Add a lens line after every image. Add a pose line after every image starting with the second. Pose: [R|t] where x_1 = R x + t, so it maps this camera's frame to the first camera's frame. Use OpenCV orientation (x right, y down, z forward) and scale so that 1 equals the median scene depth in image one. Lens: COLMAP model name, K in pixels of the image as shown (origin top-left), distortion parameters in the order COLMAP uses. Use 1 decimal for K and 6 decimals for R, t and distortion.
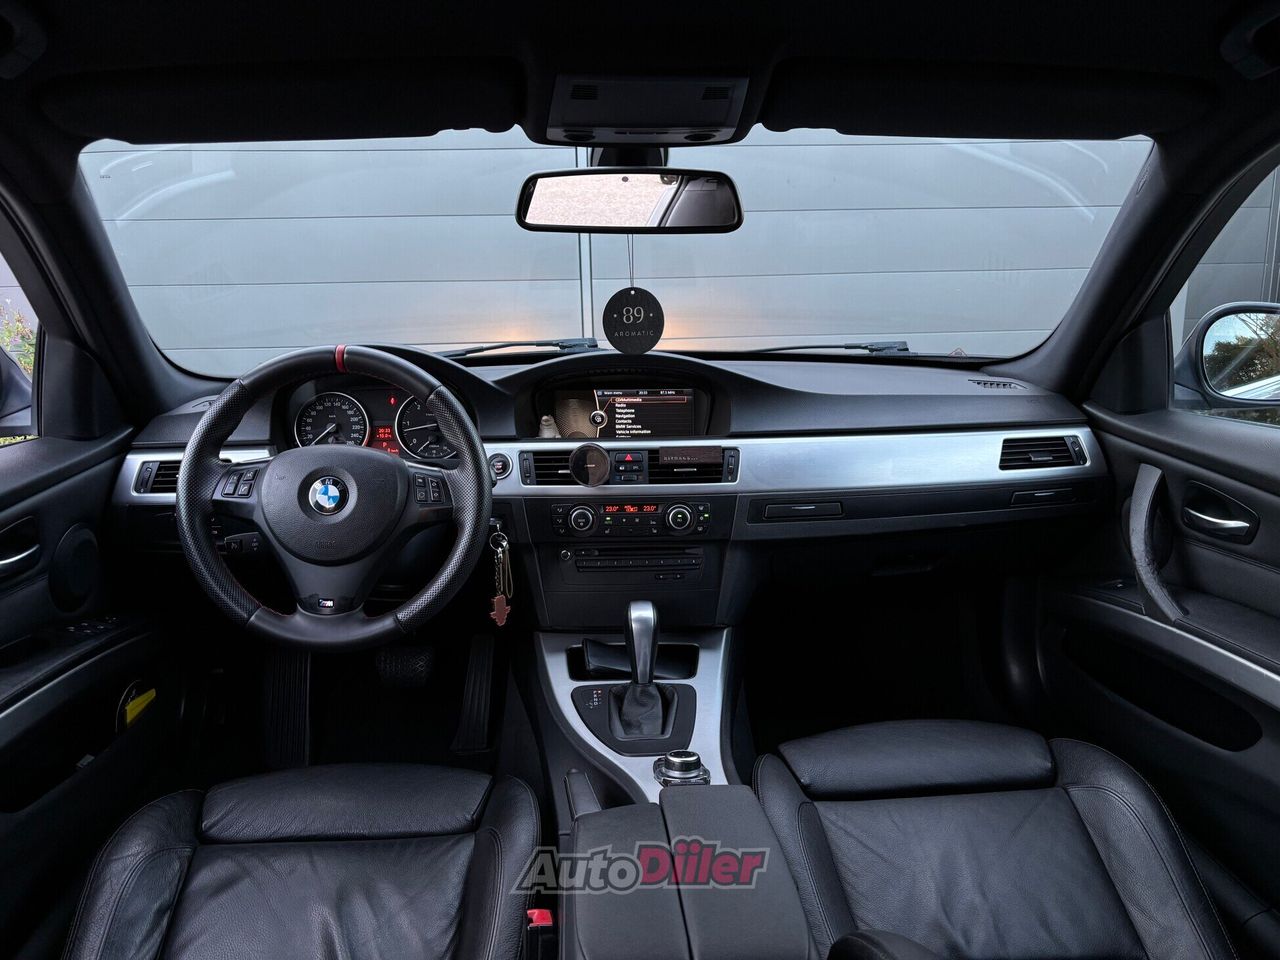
lens RADIAL K [[970.2, 0, 640.0], [0, 970.2, 480.0], [0, 0, 1]] dist [0.030977, -0.001618]
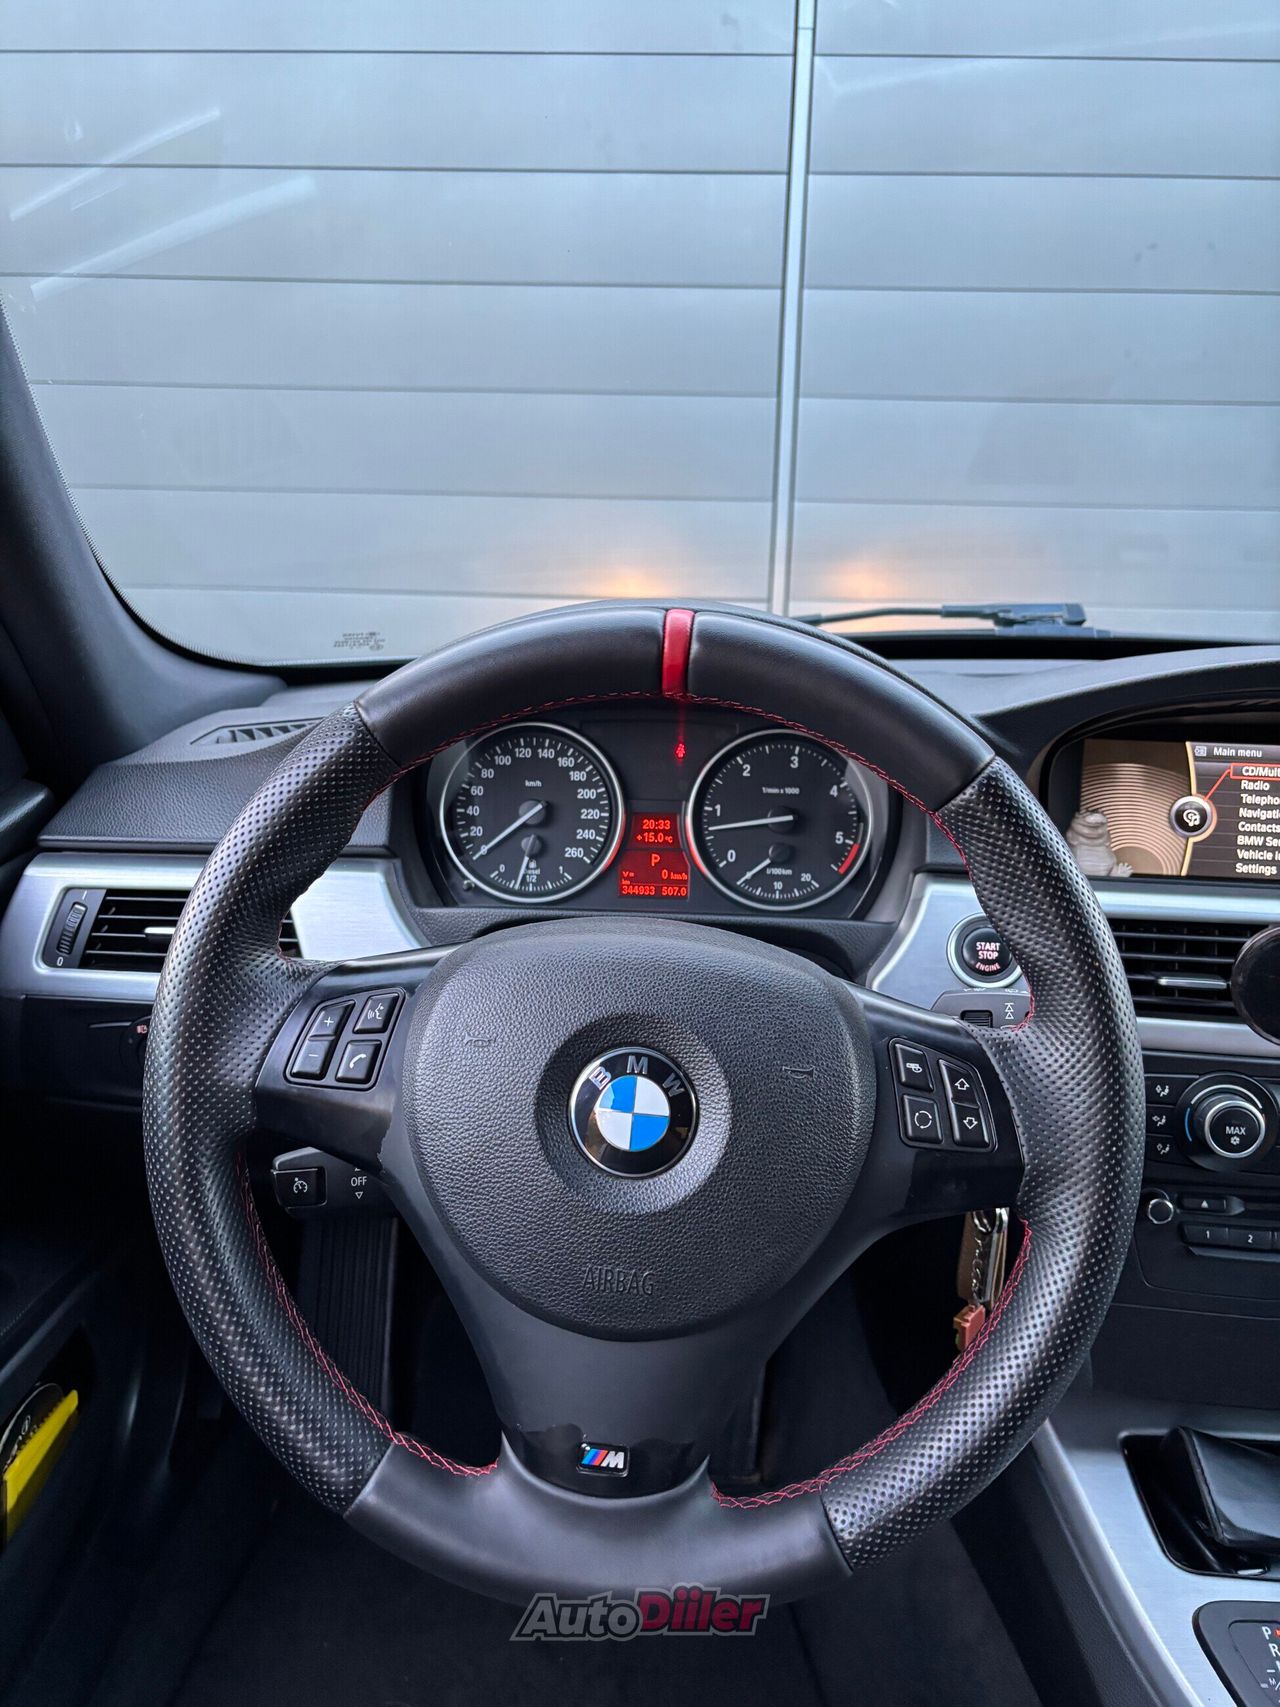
lens RADIAL K [[1385.9, 0, 640.0], [0, 1385.9, 853.5], [0, 0, 1]] dist [0.211149, -0.415041]
pose [[0.993259, 0.059961, -0.099202, -0.229577], [-0.055996, 0.997535, 0.042280, -0.067746], [0.101493, -0.036440, 0.994169, 0.469202]]
